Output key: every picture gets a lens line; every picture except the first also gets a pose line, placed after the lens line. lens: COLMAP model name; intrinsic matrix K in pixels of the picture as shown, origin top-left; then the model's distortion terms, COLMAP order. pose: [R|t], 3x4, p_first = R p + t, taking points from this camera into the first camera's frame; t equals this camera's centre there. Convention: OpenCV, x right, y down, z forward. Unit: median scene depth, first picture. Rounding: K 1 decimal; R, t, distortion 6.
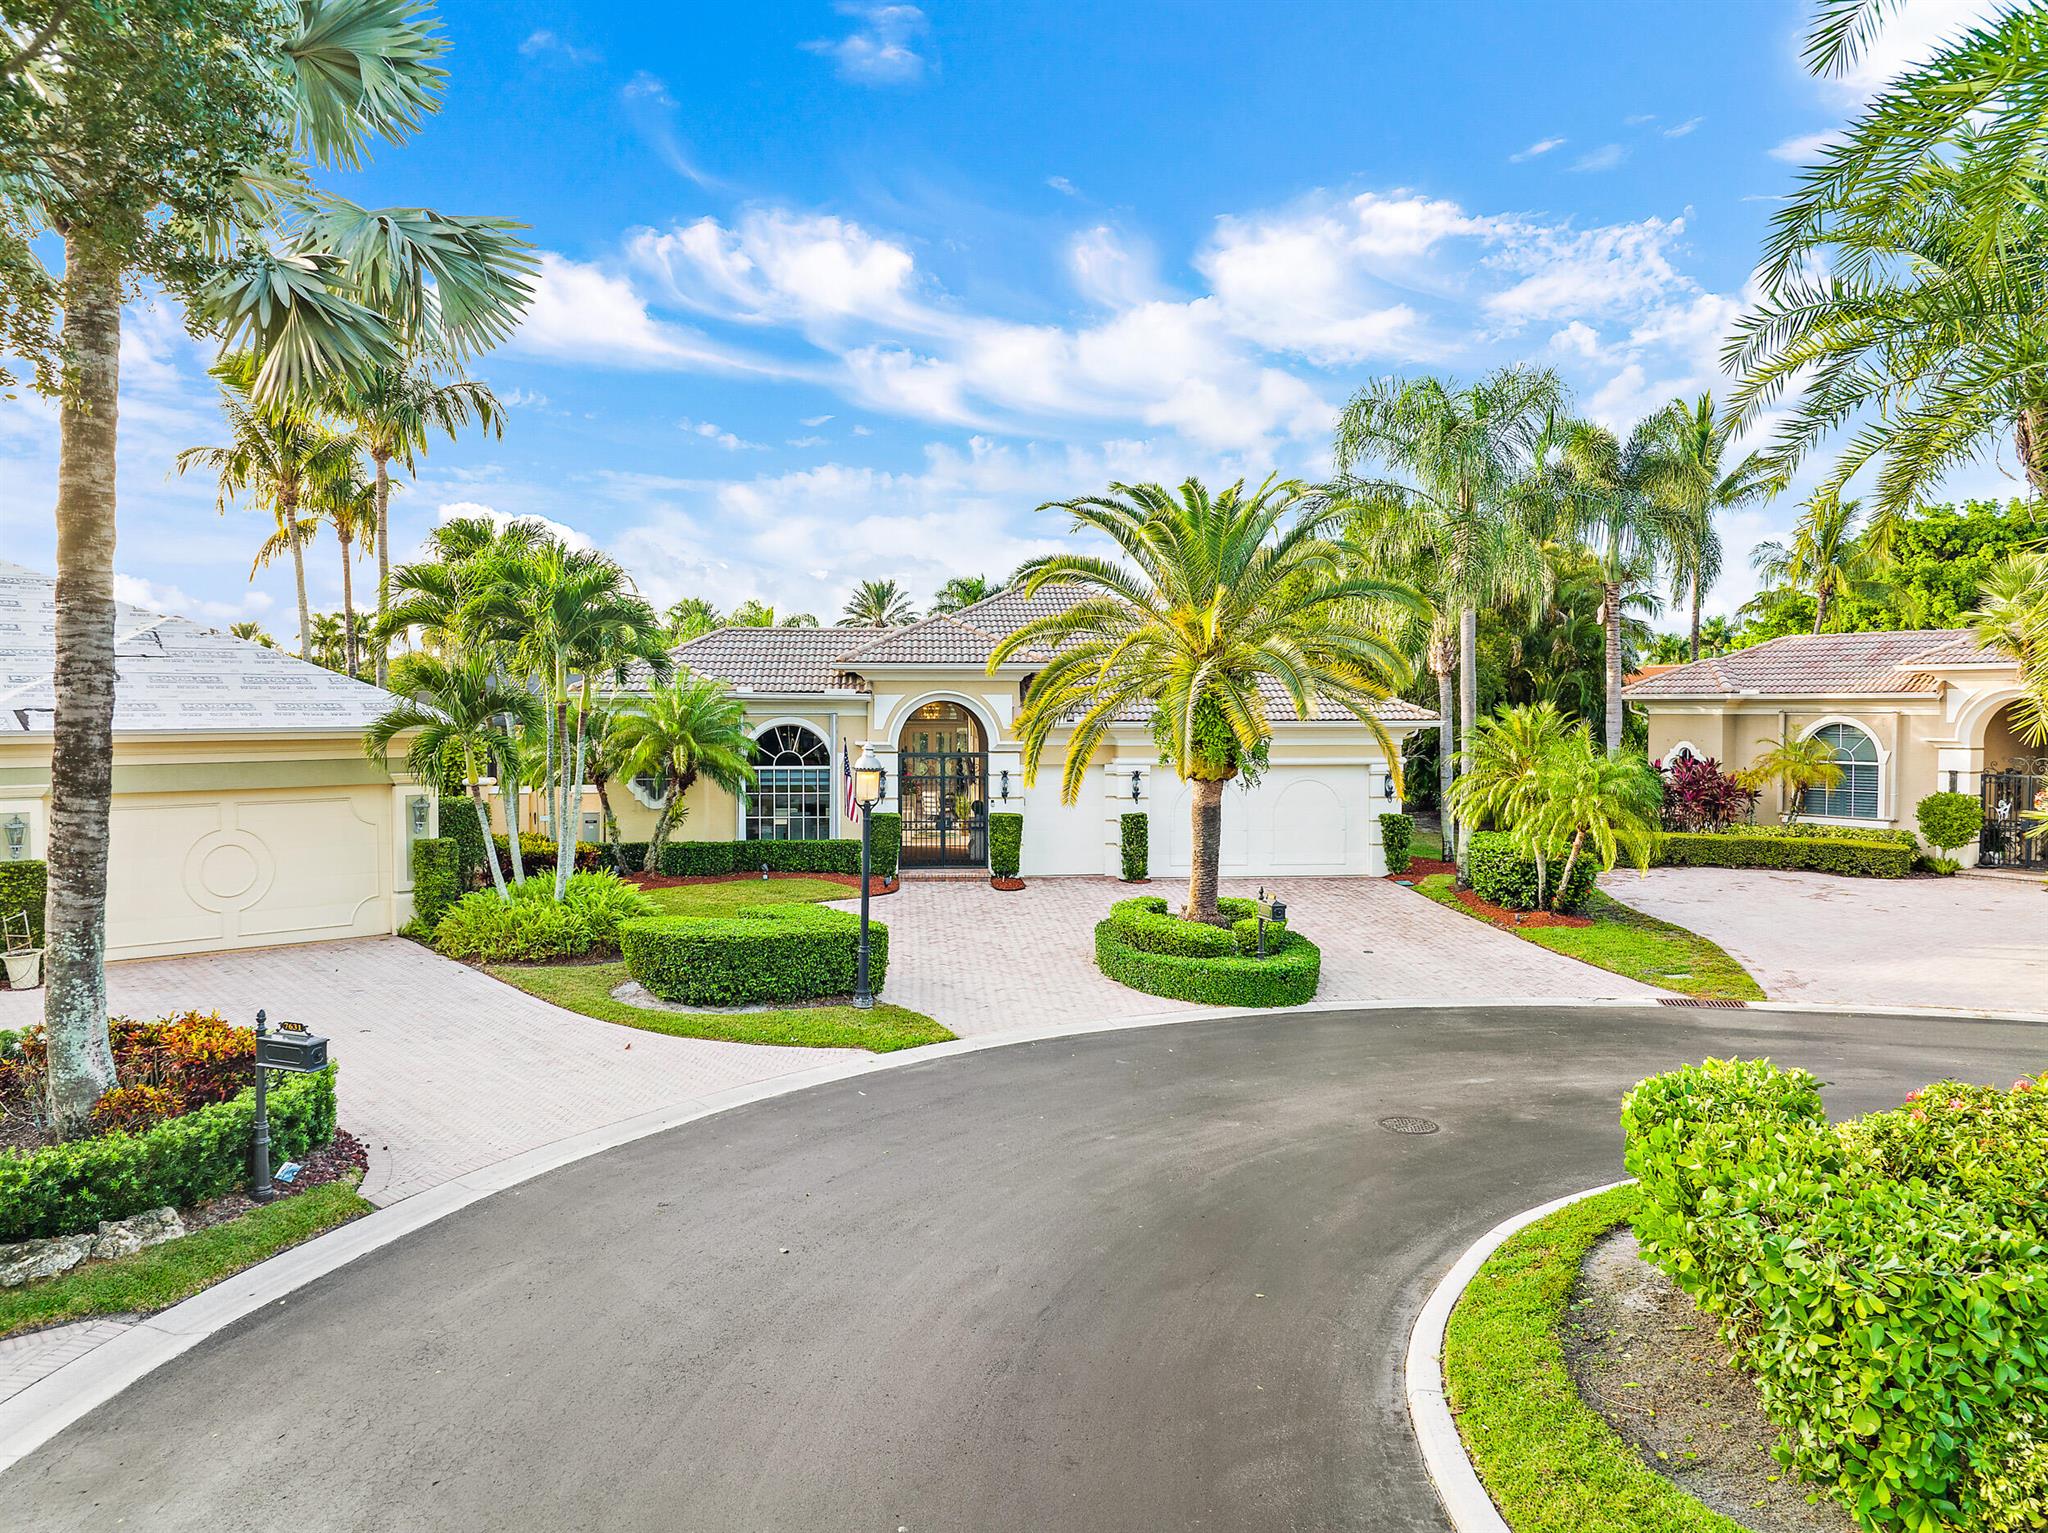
lens RADIAL K [[1441.0, 0, 1026.6], [0, 1441.0, 761.4], [0, 0, 1]] dist [-0.005793, -0.001006]
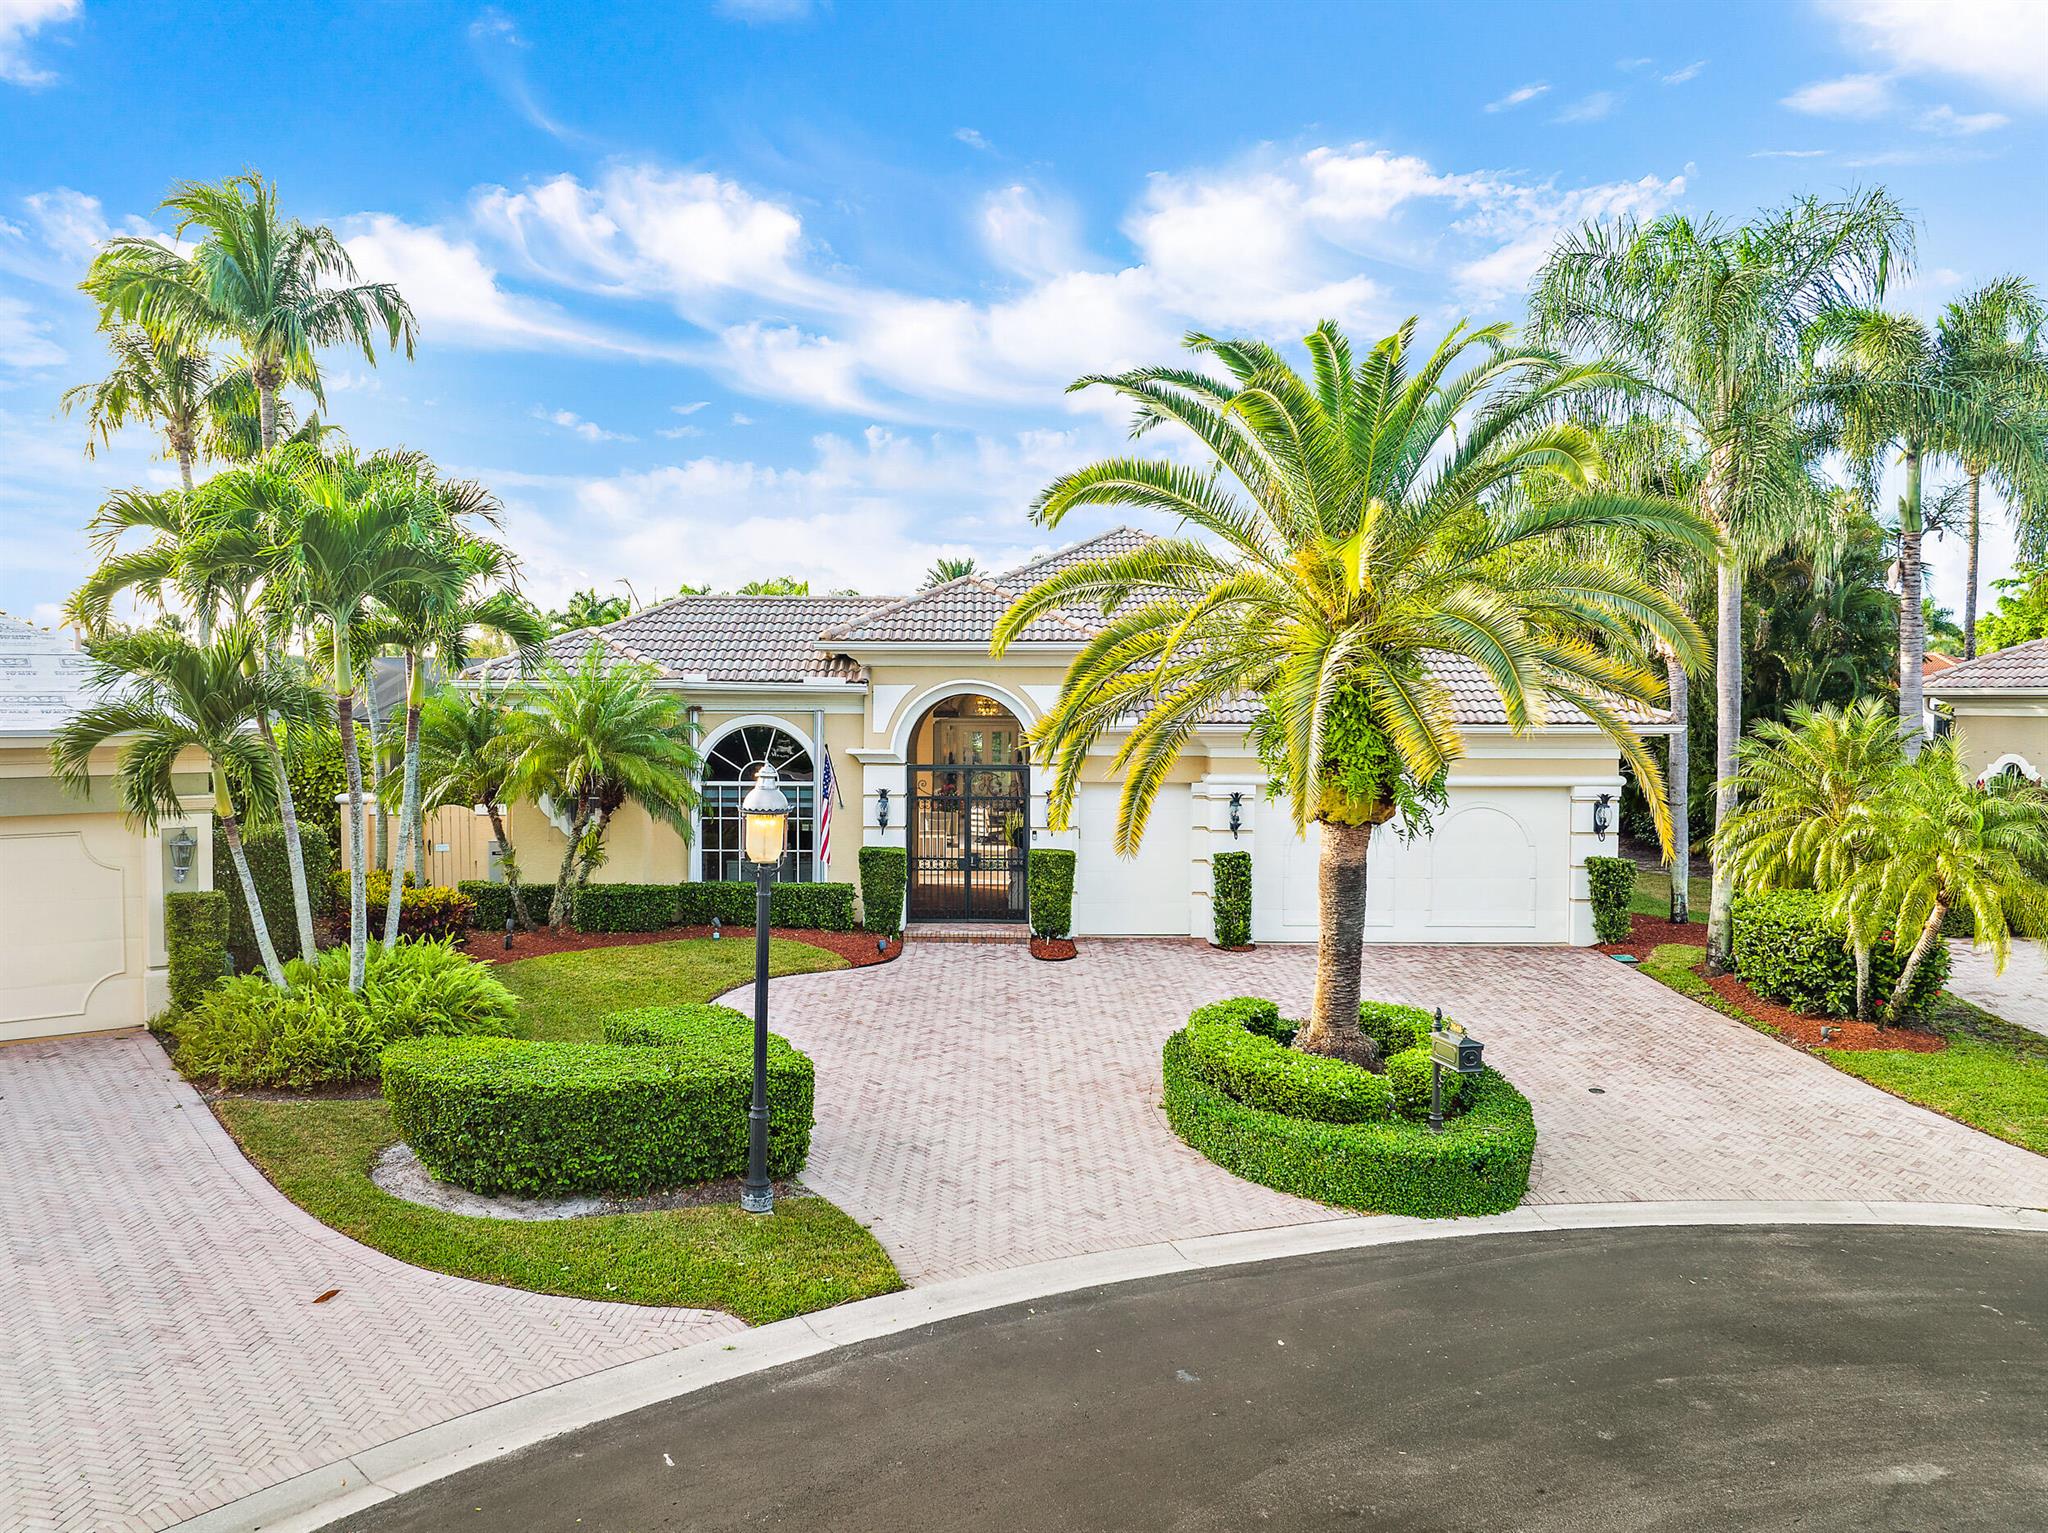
lens RADIAL K [[1446.7, 0, 975.3], [0, 1446.7, 751.0], [0, 0, 1]] dist [-0.025925, -0.002595]
pose [[0.993858, 0.007774, -0.110388, 0.033226], [-0.007923, 0.999968, -0.000914, -0.015483], [0.110377, 0.001783, 0.993888, 0.340842]]
